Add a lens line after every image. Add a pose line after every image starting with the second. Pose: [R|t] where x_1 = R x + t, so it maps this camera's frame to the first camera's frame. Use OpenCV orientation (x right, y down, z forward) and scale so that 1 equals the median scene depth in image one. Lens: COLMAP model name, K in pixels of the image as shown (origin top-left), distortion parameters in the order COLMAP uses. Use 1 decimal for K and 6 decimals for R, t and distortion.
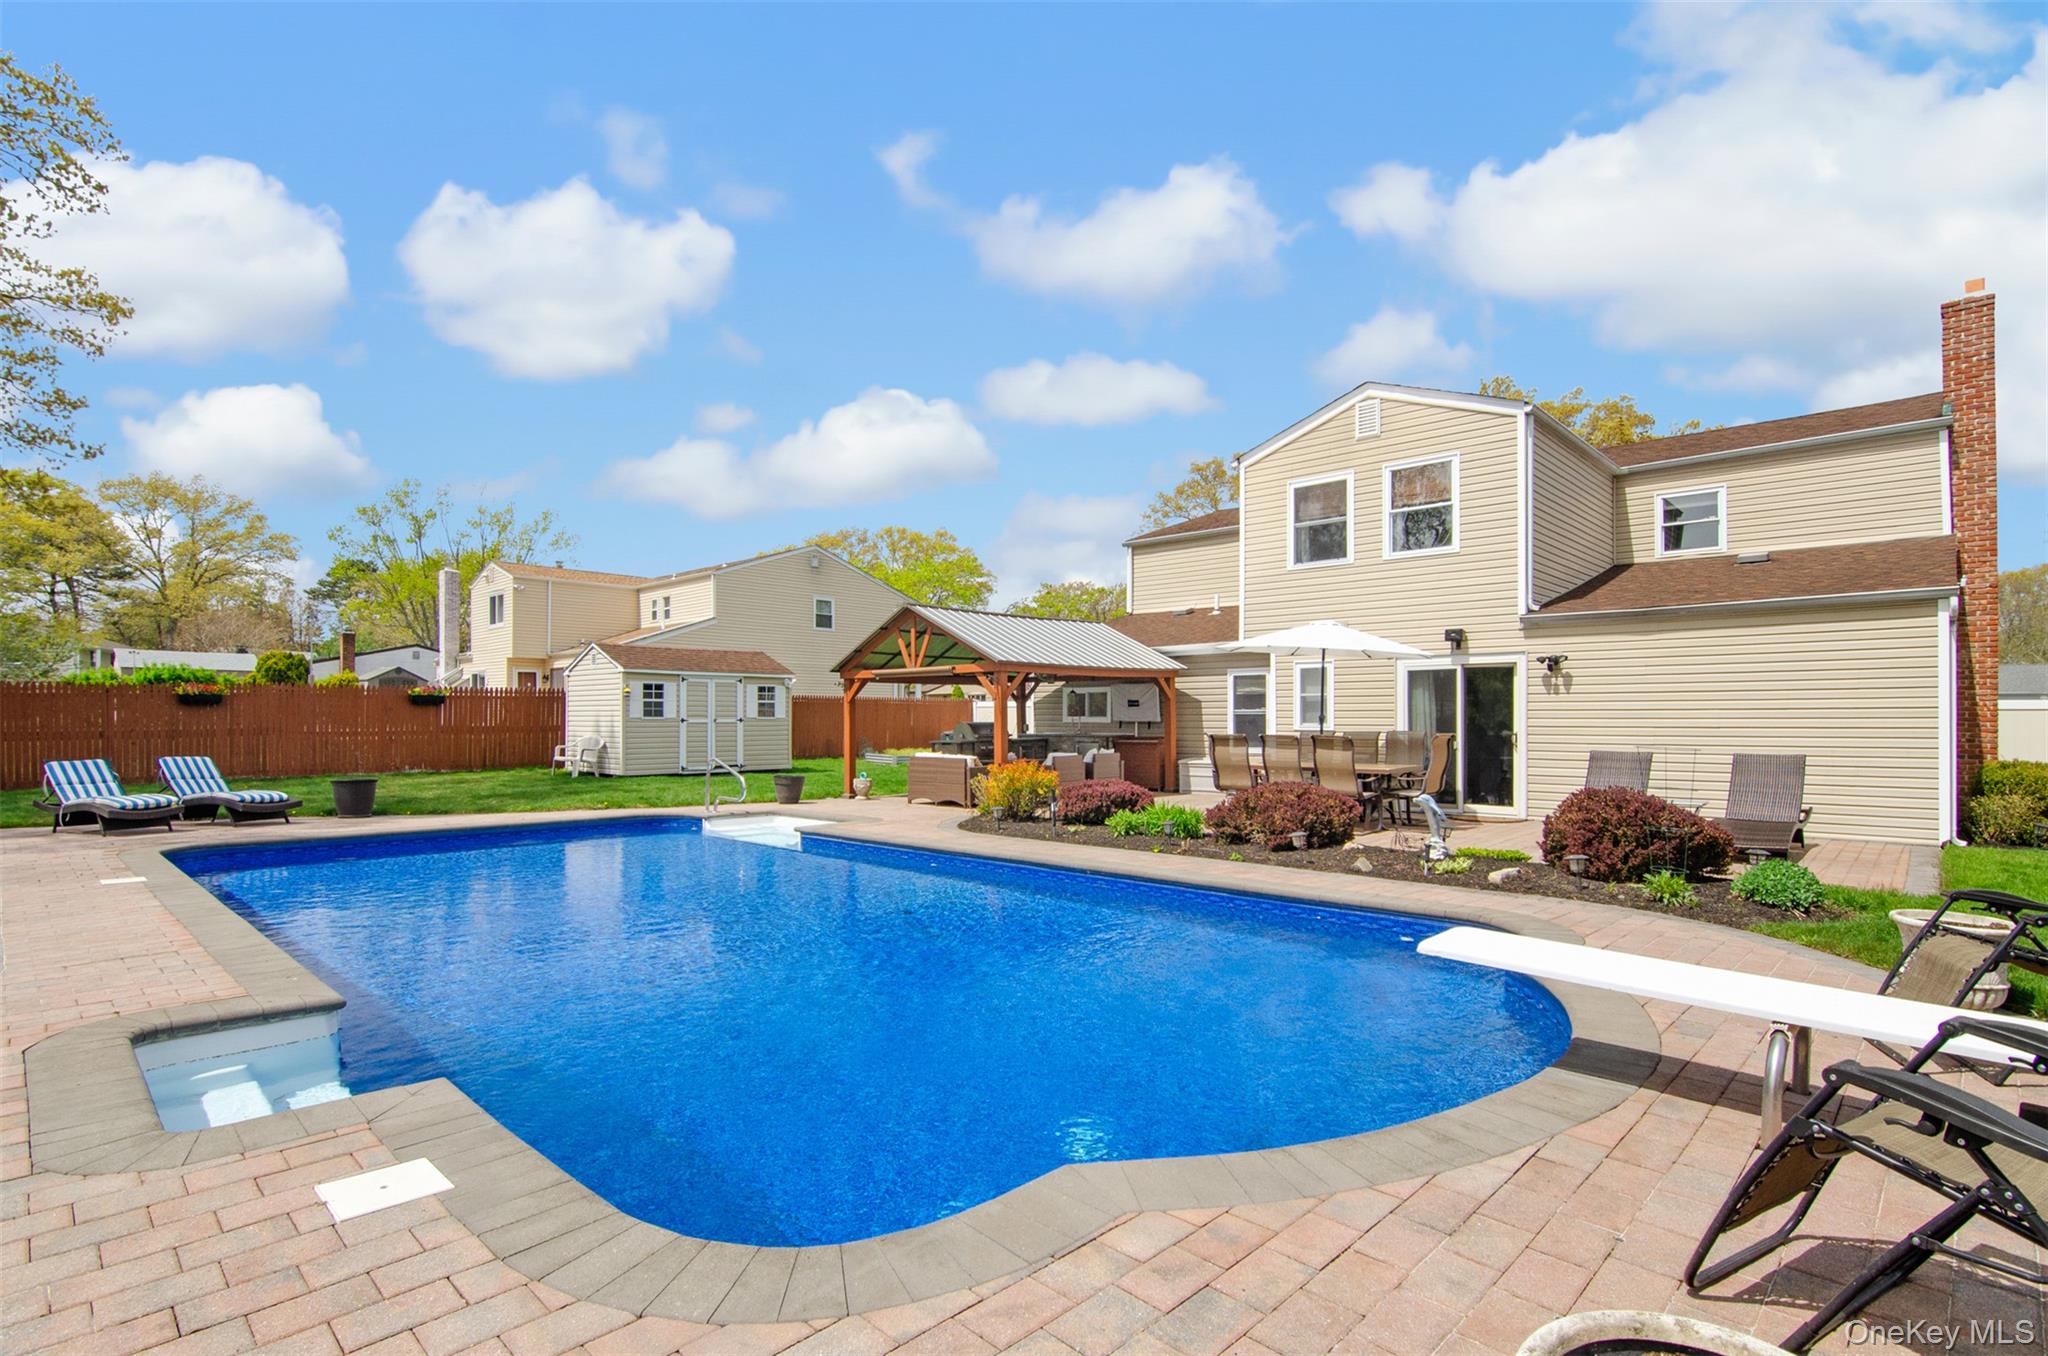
lens RADIAL K [[979.0, 0, 1022.0], [0, 979.0, 699.9], [0, 0, 1]] dist [0.002171, 0.000064]
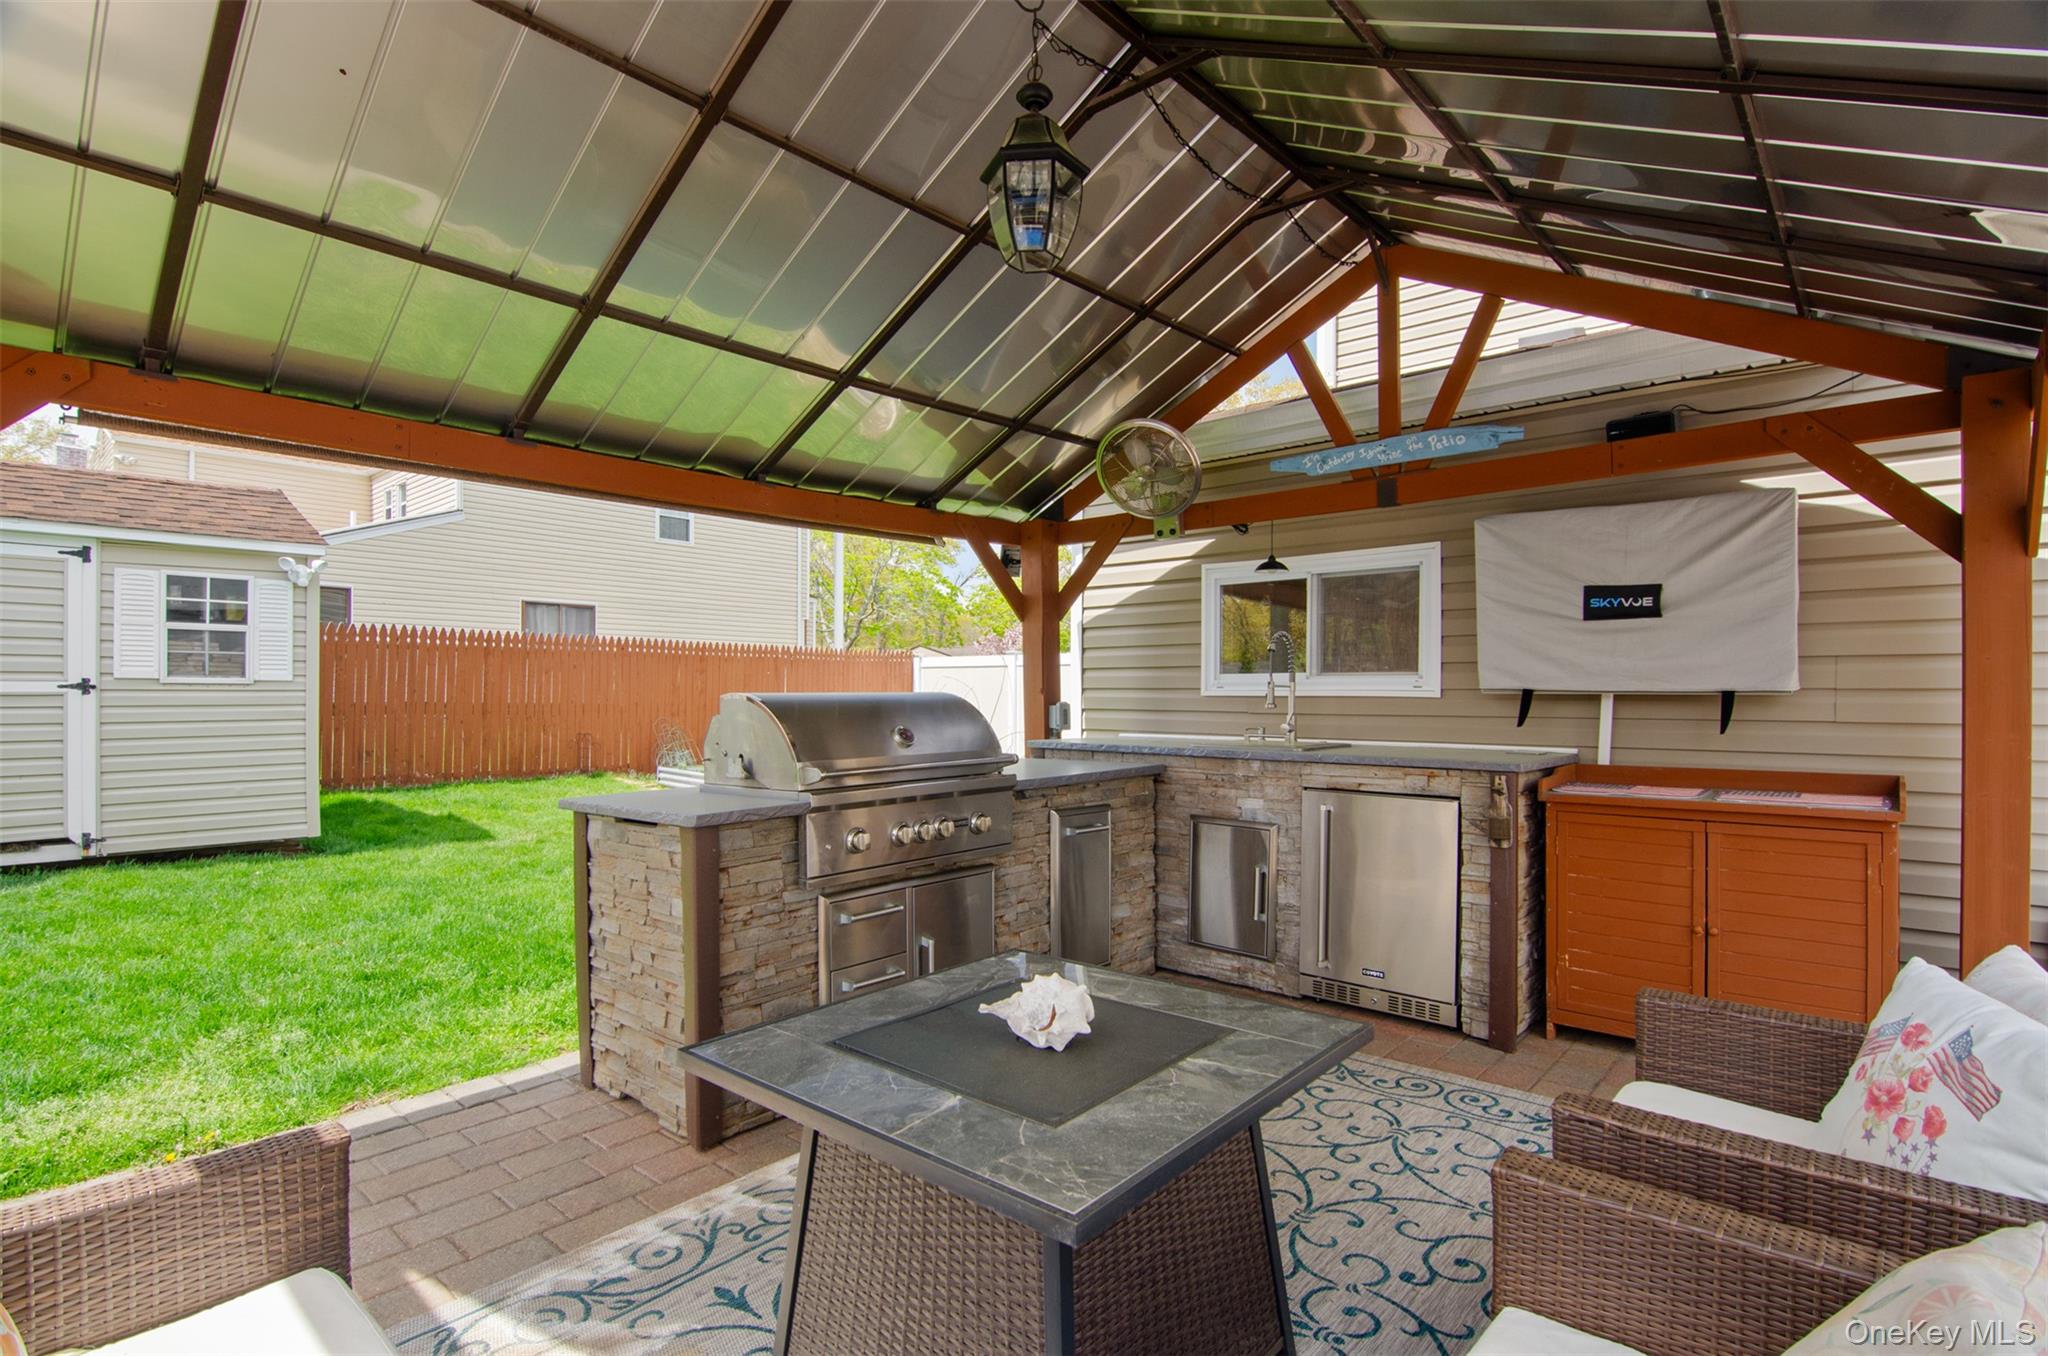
lens RADIAL K [[994.2, 0, 1024.0], [0, 994.2, 678.0], [0, 0, 1]] dist [-0.031561, -0.000061]
pose [[0.999407, 0.002267, 0.034355, -0.015466], [-0.002439, 0.999985, 0.004939, 0.017403], [-0.034344, -0.005020, 0.999397, 0.759507]]
